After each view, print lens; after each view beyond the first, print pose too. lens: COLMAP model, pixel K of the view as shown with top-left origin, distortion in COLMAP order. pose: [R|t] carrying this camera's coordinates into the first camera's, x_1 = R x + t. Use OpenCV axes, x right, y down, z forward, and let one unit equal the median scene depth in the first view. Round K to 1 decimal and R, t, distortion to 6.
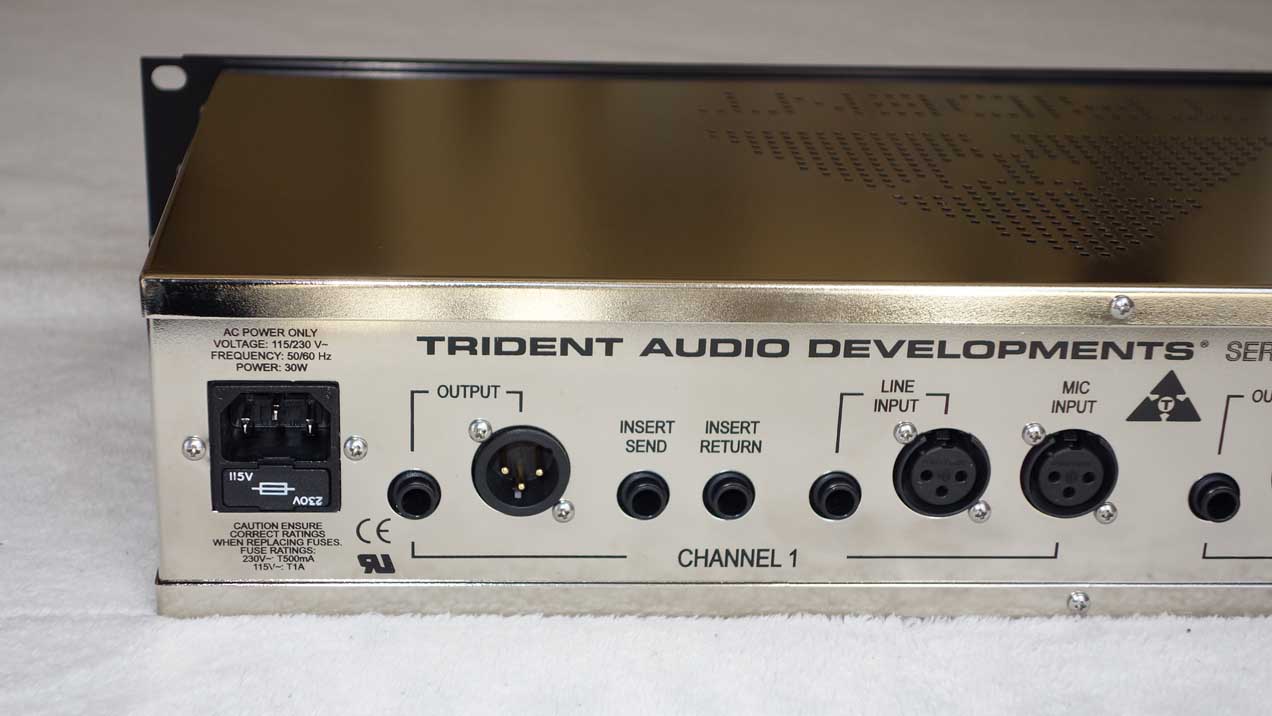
lens RADIAL K [[2062.3, 0, 612.2], [0, 2062.3, 392.5], [0, 0, 1]] dist [0.046203, 0.000000]
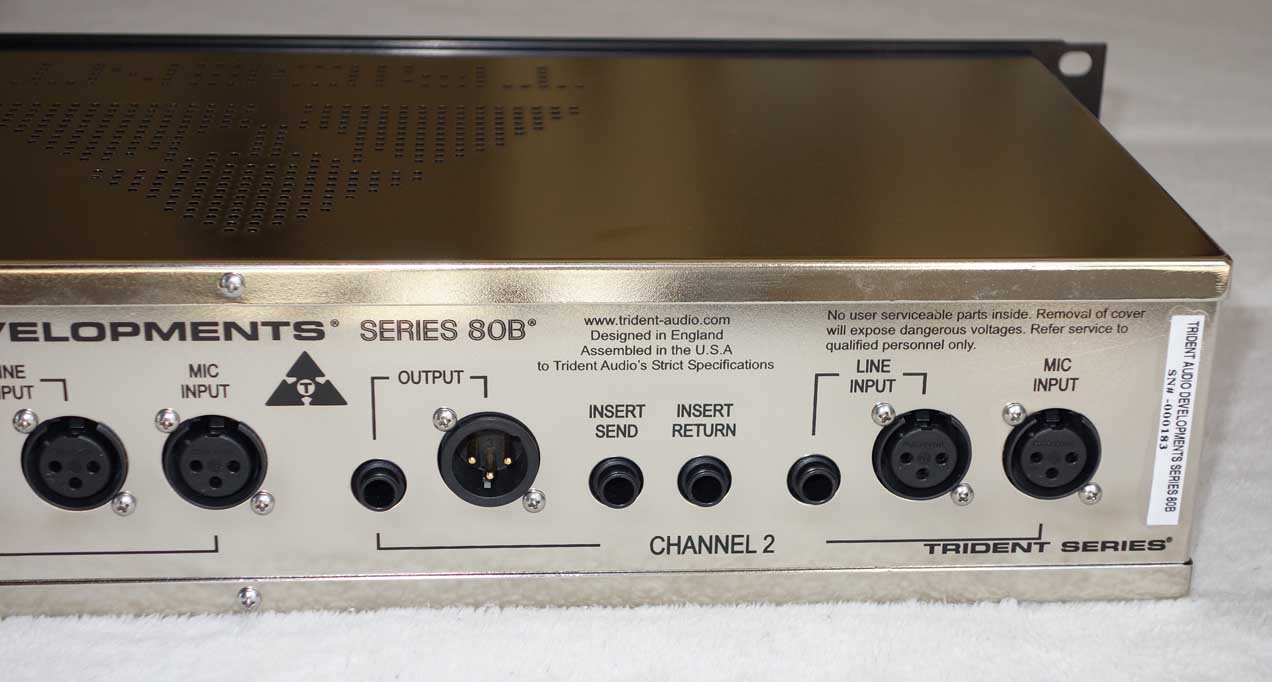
lens RADIAL K [[2116.6, 0, 647.9], [0, 2116.6, 348.7], [0, 0, 1]] dist [0.049866, 0.000000]
pose [[0.999604, -0.011741, 0.025555, 0.397919], [0.012069, 0.999846, -0.012706, 0.002226], [-0.025402, 0.013009, 0.999593, 0.026903]]
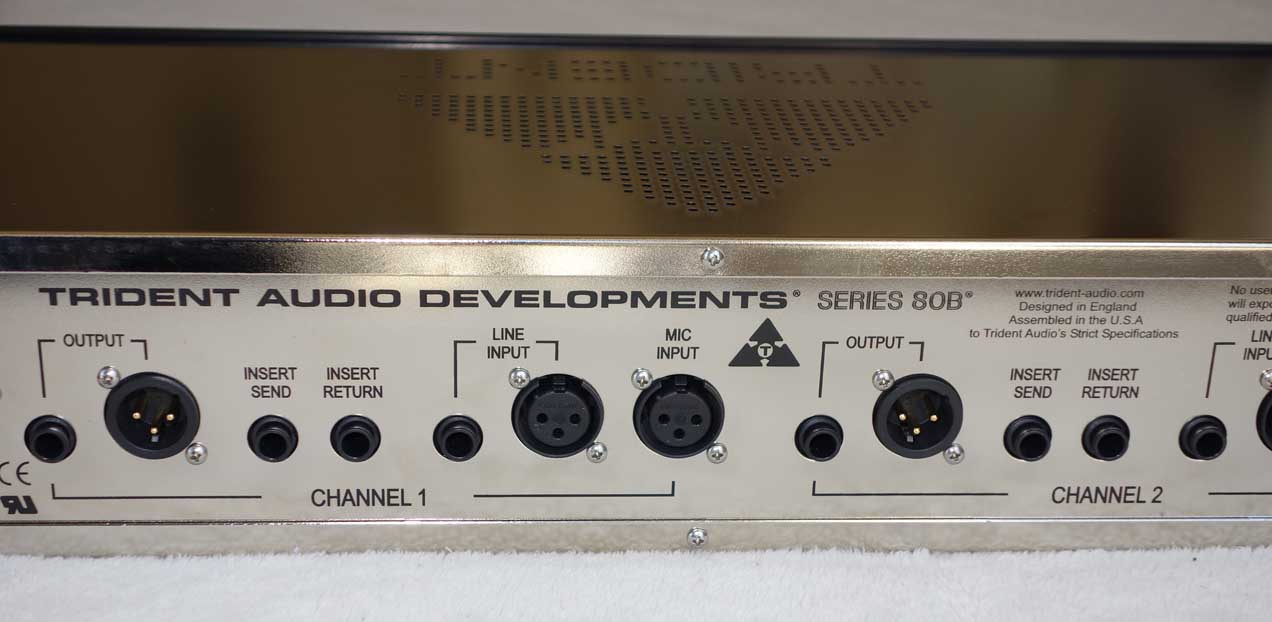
lens RADIAL K [[1920.1, 0, 638.1], [0, 1920.1, 304.5], [0, 0, 1]] dist [0.041602, 0.000000]
pose [[0.999926, -0.002751, 0.011846, 0.189966], [0.002981, 0.999806, -0.019481, 0.001181], [-0.011790, 0.019515, 0.999740, 0.014156]]
